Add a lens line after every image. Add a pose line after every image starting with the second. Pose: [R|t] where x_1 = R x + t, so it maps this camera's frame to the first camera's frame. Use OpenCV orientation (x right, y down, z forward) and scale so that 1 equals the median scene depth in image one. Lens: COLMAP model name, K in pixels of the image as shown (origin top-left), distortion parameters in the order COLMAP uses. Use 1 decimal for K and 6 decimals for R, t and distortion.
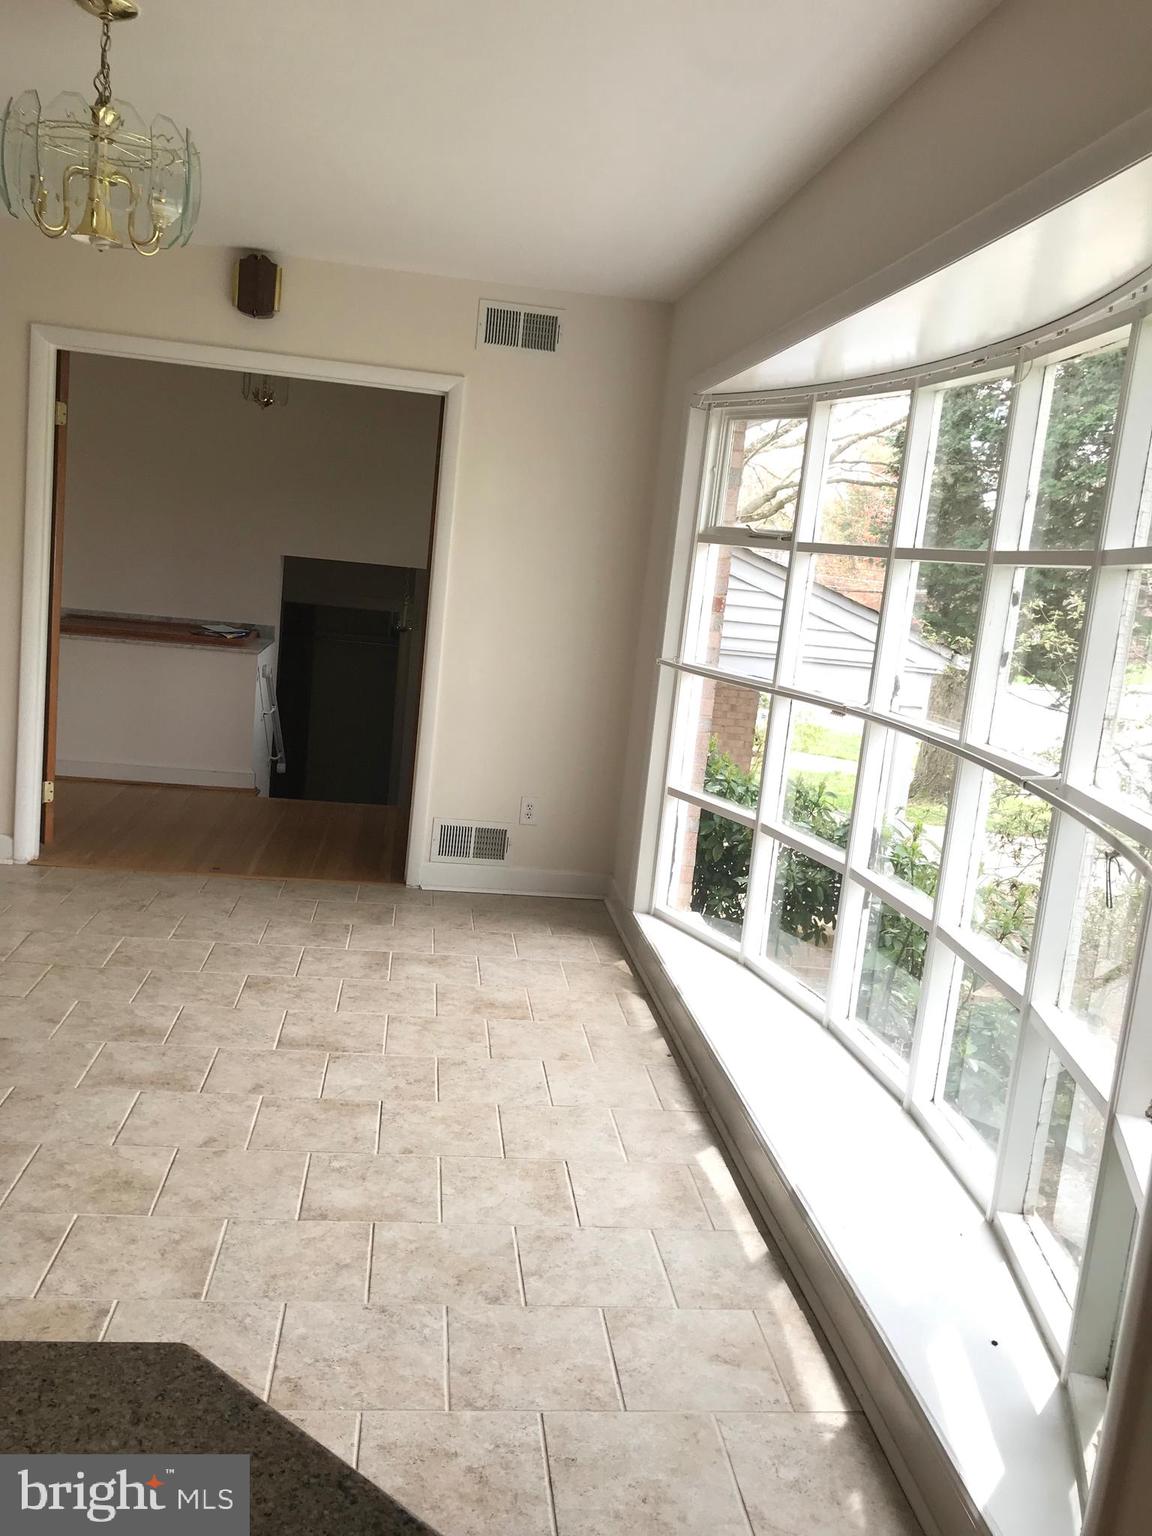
lens RADIAL K [[1261.2, 0, 519.2], [0, 1261.2, 768.1], [0, 0, 1]] dist [0.041652, -0.043112]
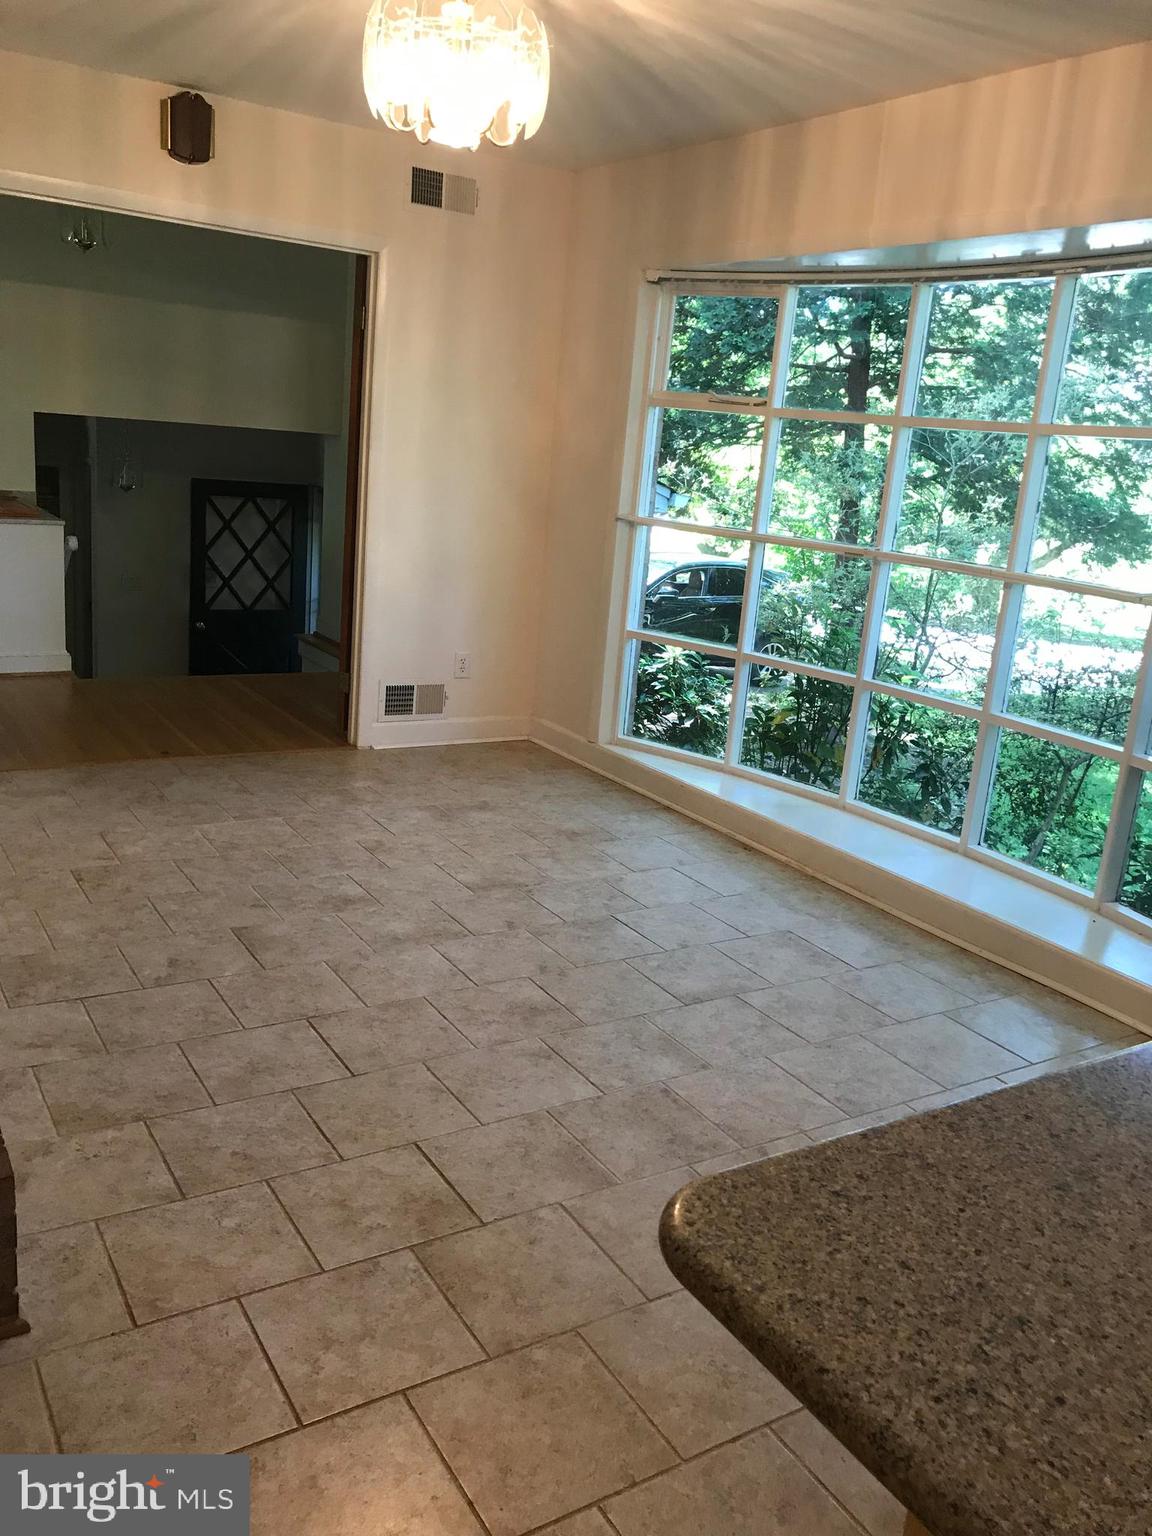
lens RADIAL K [[1261.2, 0, 543.5], [0, 1261.2, 784.1], [0, 0, 1]] dist [0.041652, -0.043112]
pose [[0.901522, -0.133034, 0.411777, -0.530140], [0.075621, 0.985362, 0.152784, -0.033856], [-0.426075, -0.106599, 0.898386, -0.005462]]
